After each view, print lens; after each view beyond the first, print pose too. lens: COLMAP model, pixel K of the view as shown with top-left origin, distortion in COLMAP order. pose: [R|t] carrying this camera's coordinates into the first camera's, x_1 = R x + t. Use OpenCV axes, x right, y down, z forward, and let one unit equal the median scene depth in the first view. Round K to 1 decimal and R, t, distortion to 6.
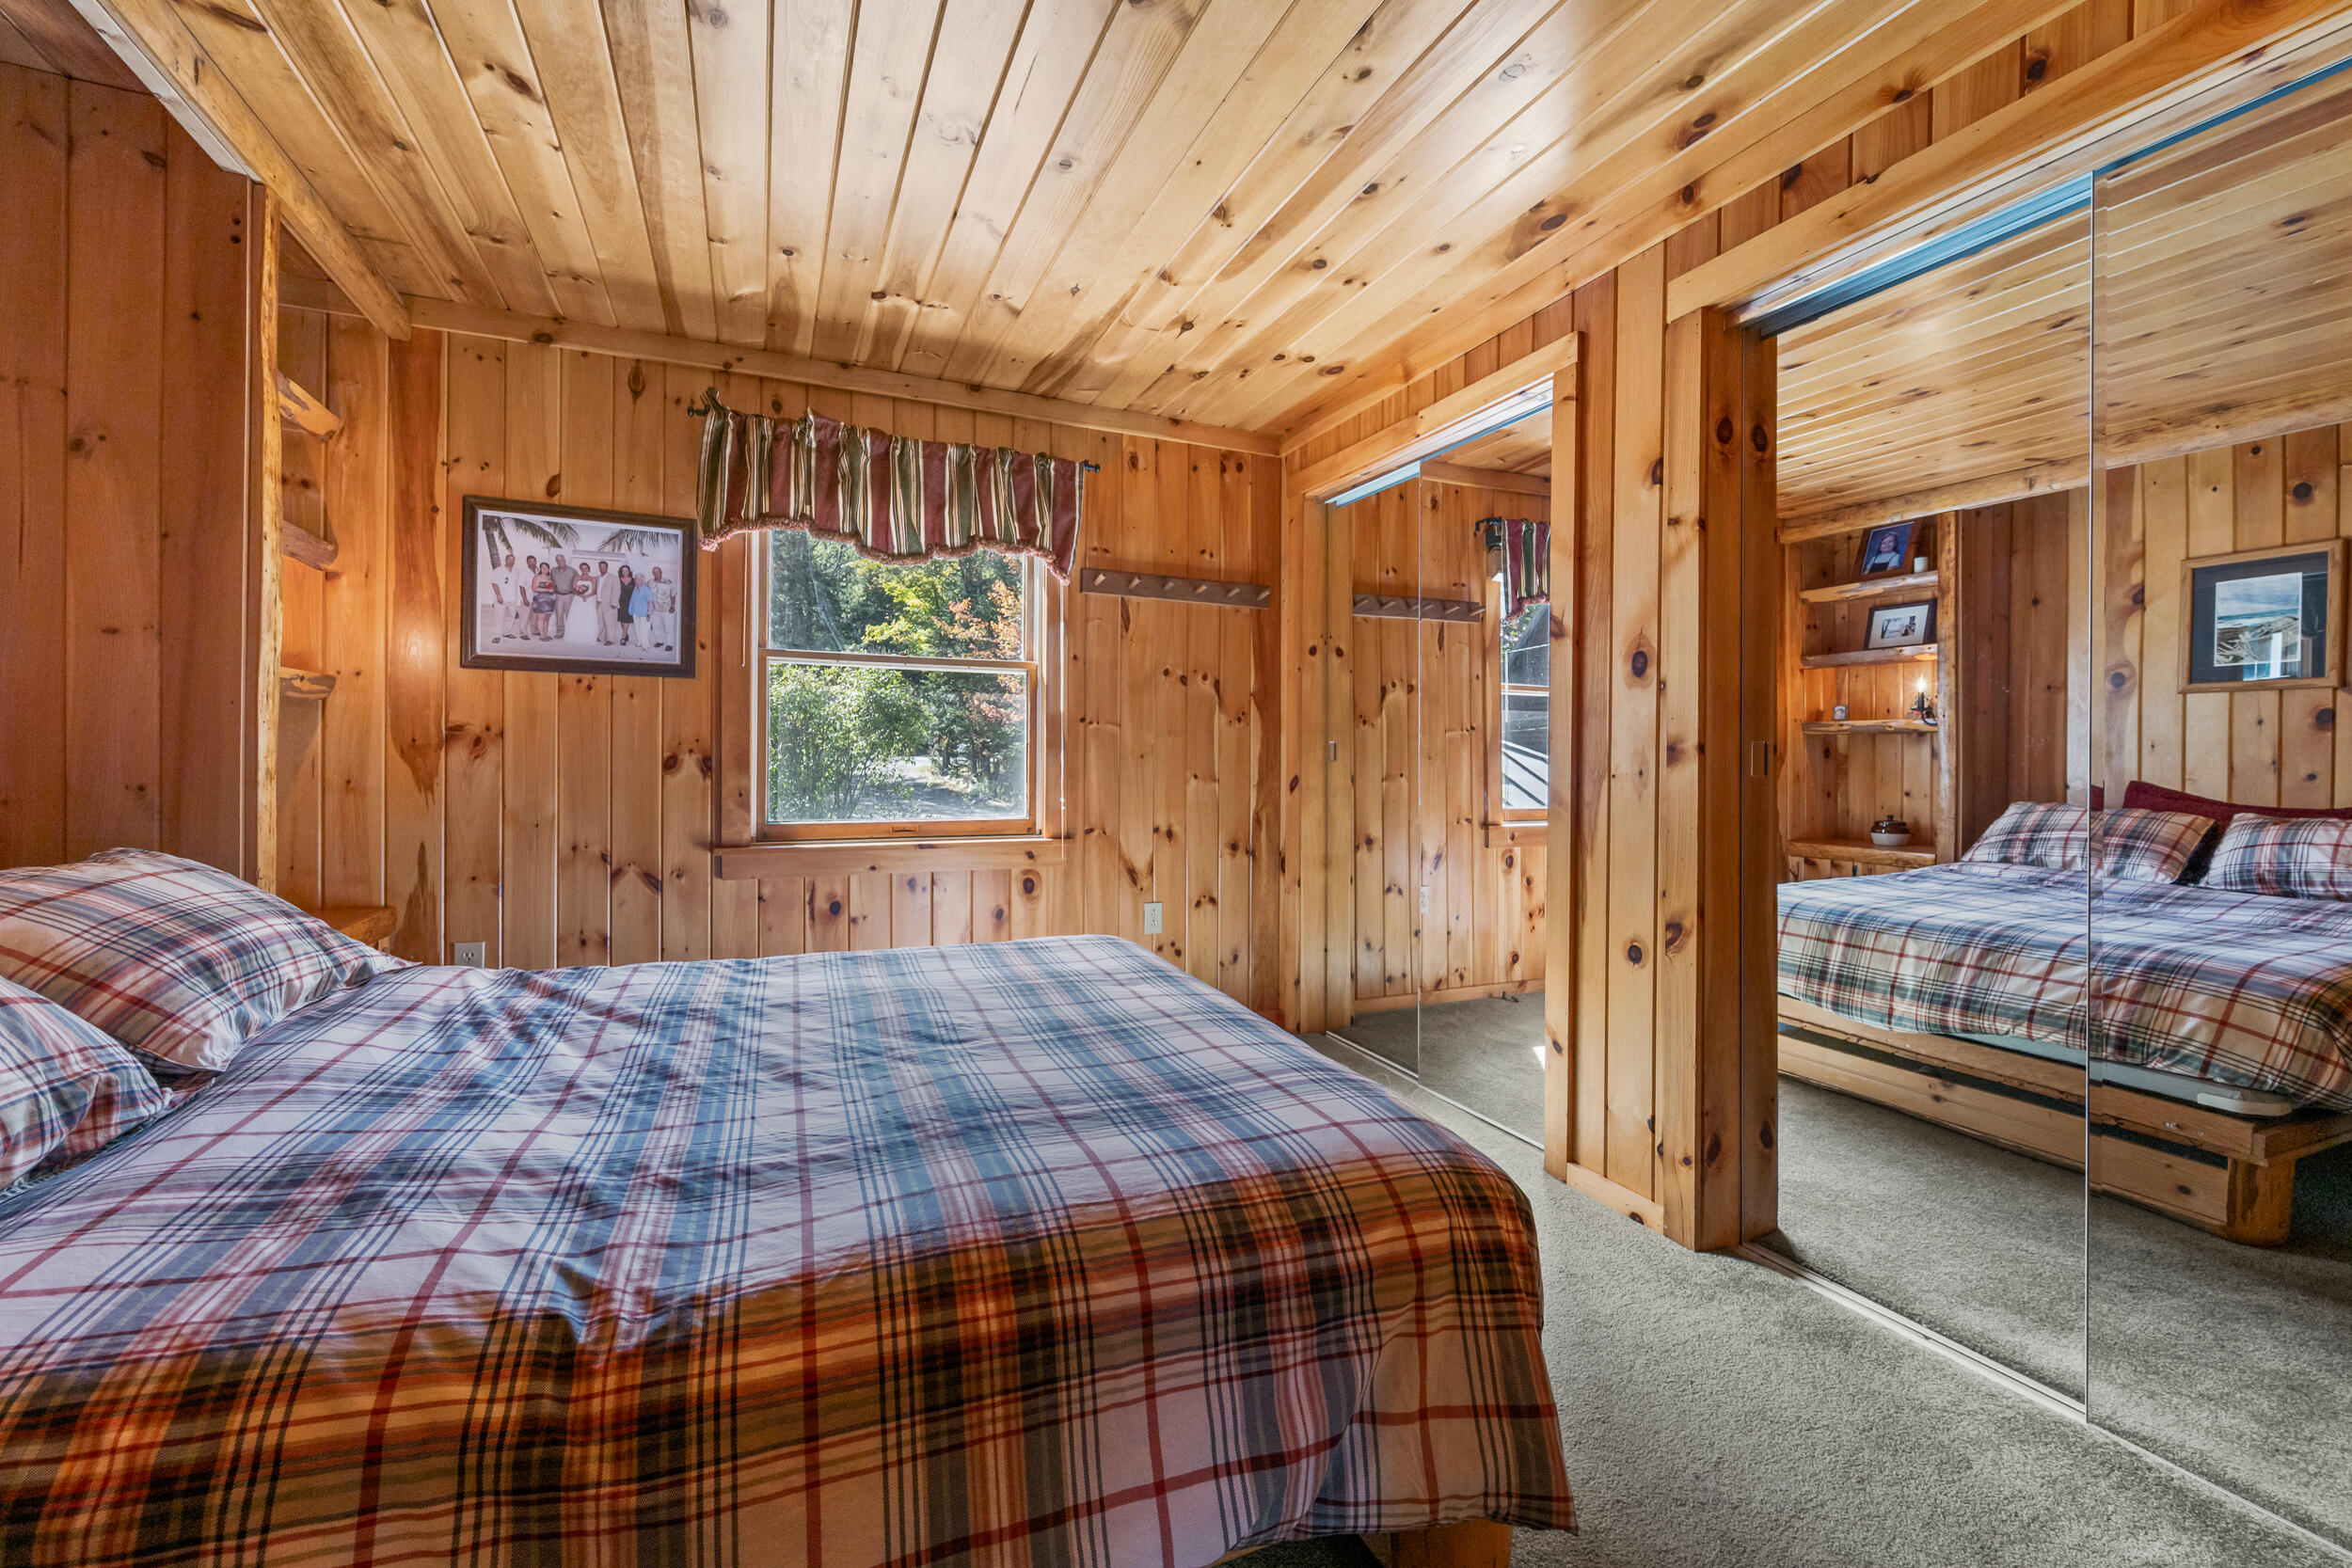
lens RADIAL K [[919.1, 0, 1174.0], [0, 919.1, 773.9], [0, 0, 1]] dist [0.000985, -0.000066]
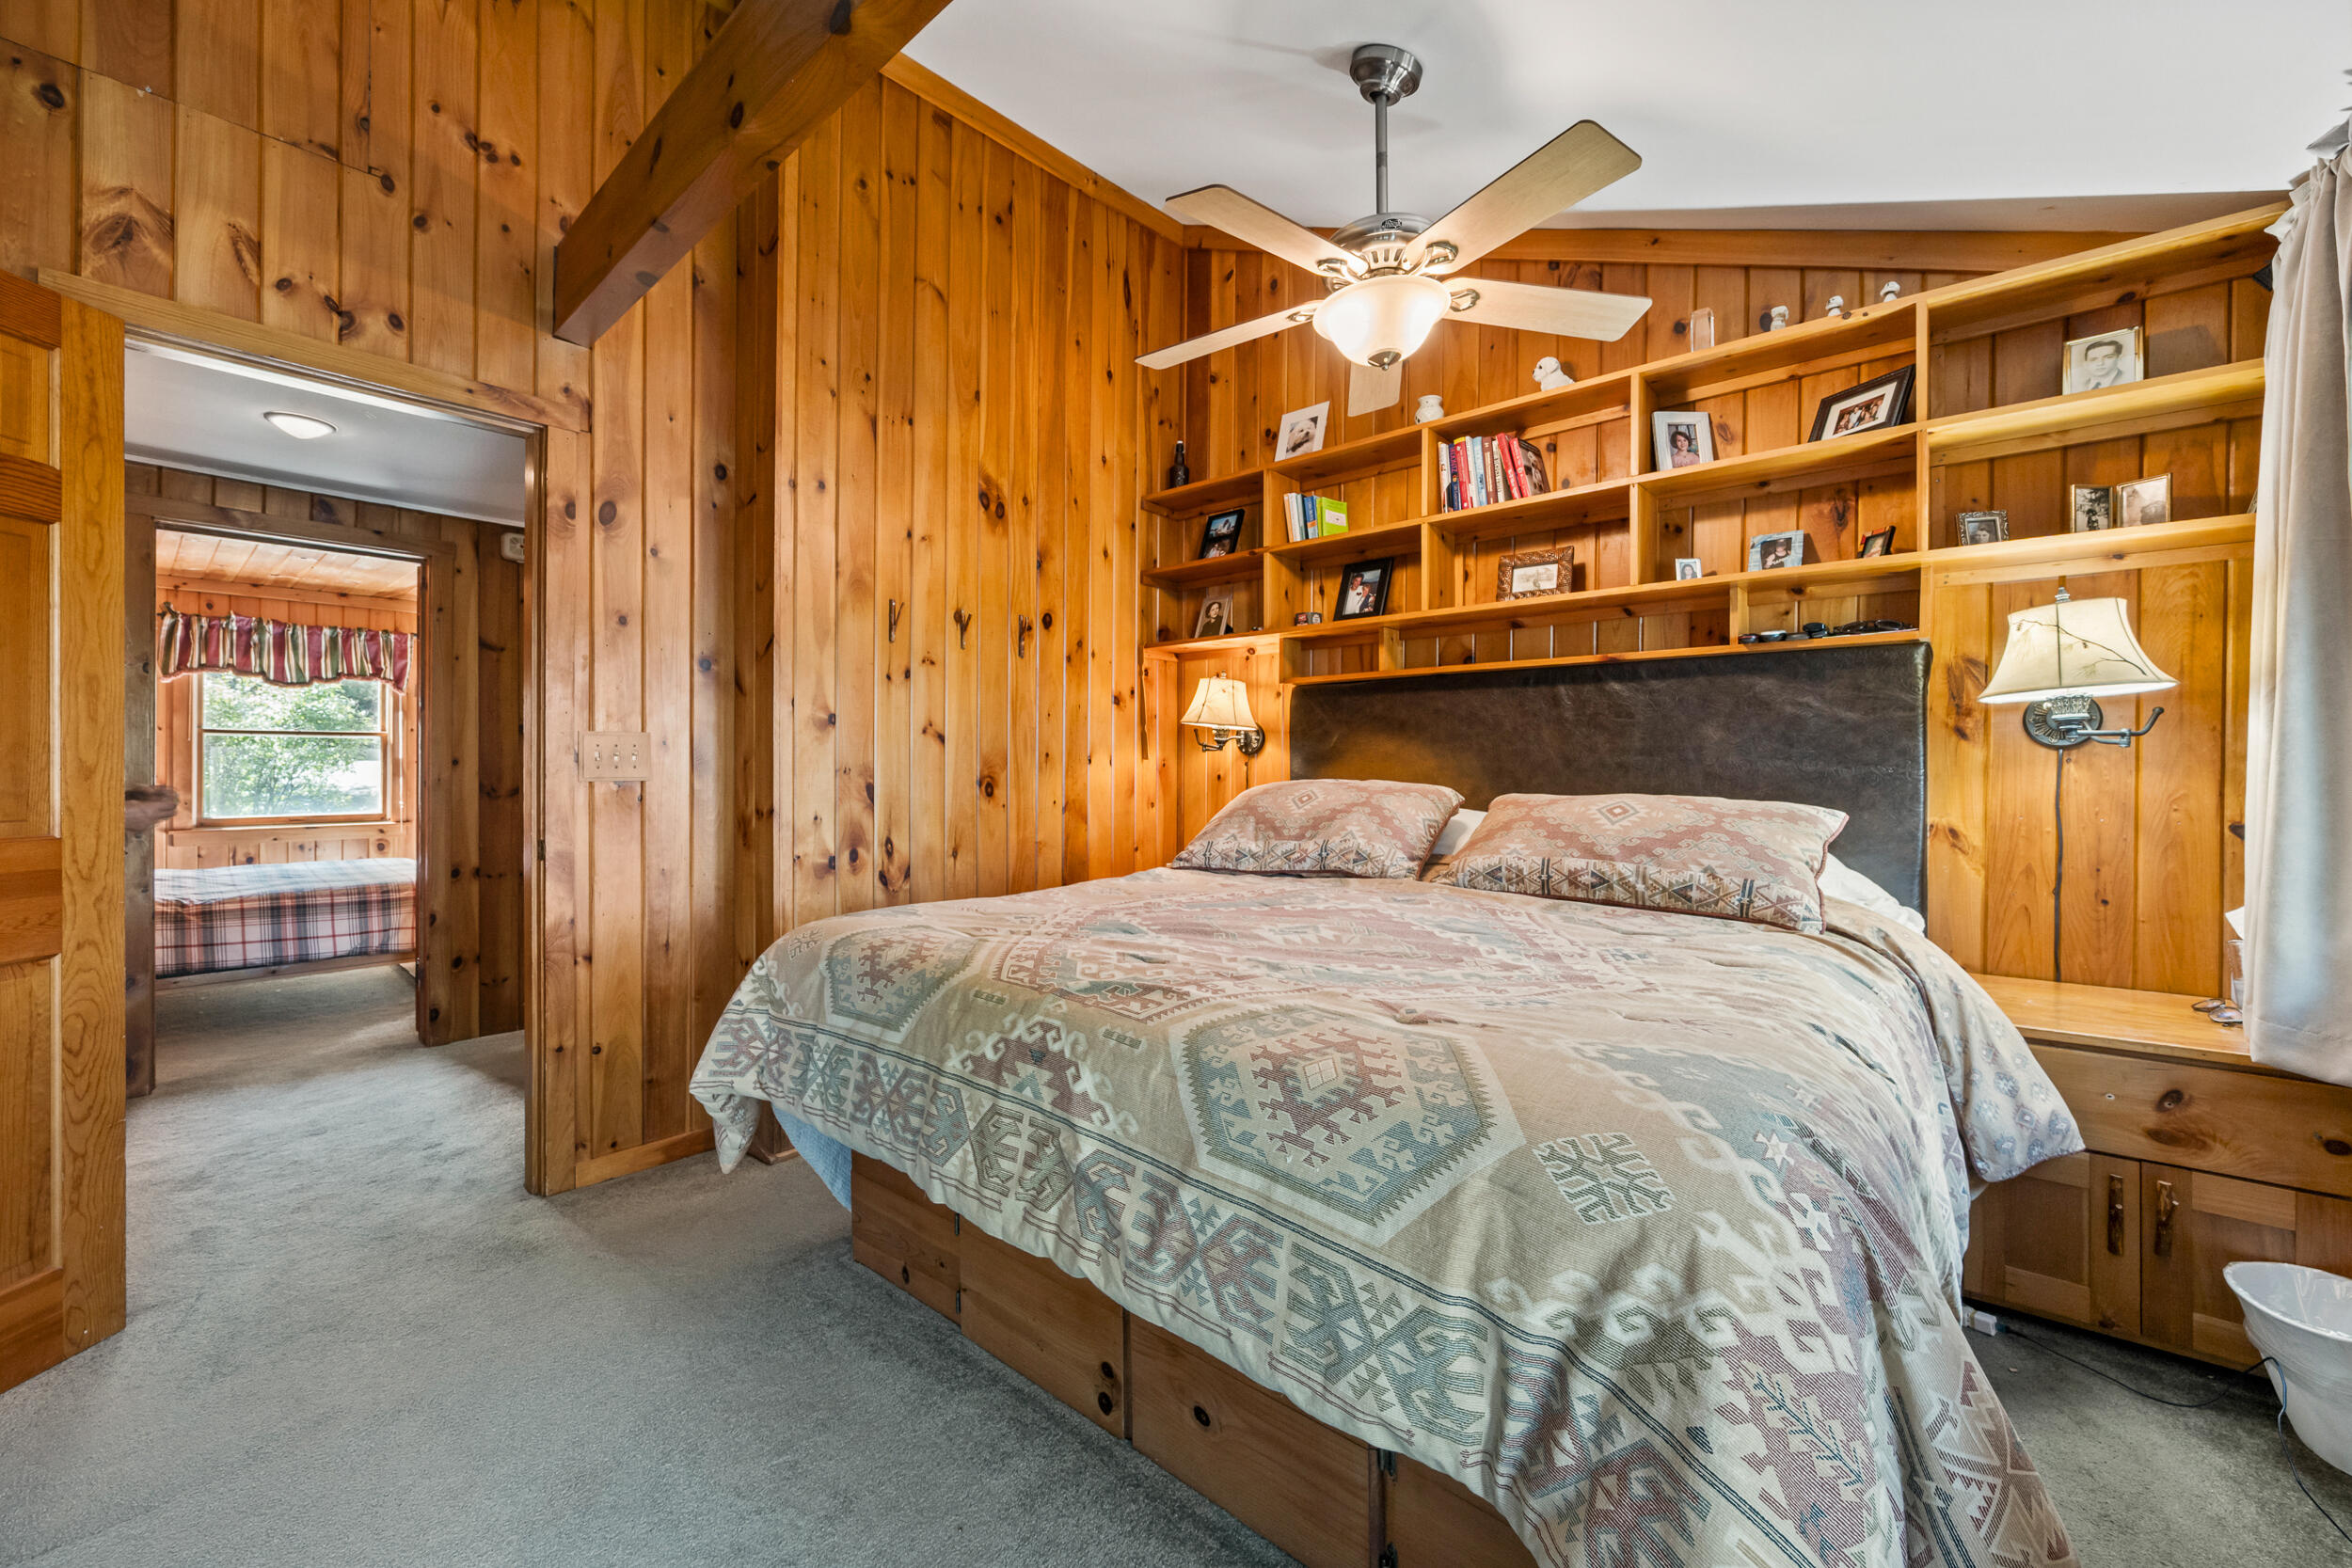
lens RADIAL K [[919.1, 0, 1170.1], [0, 919.1, 770.4], [0, 0, 1]] dist [0.000985, -0.000066]
pose [[0.909299, -0.006750, 0.416088, 0.613847], [0.009164, 0.999951, -0.003807, -0.020795], [-0.416042, 0.007274, 0.909316, -1.638329]]
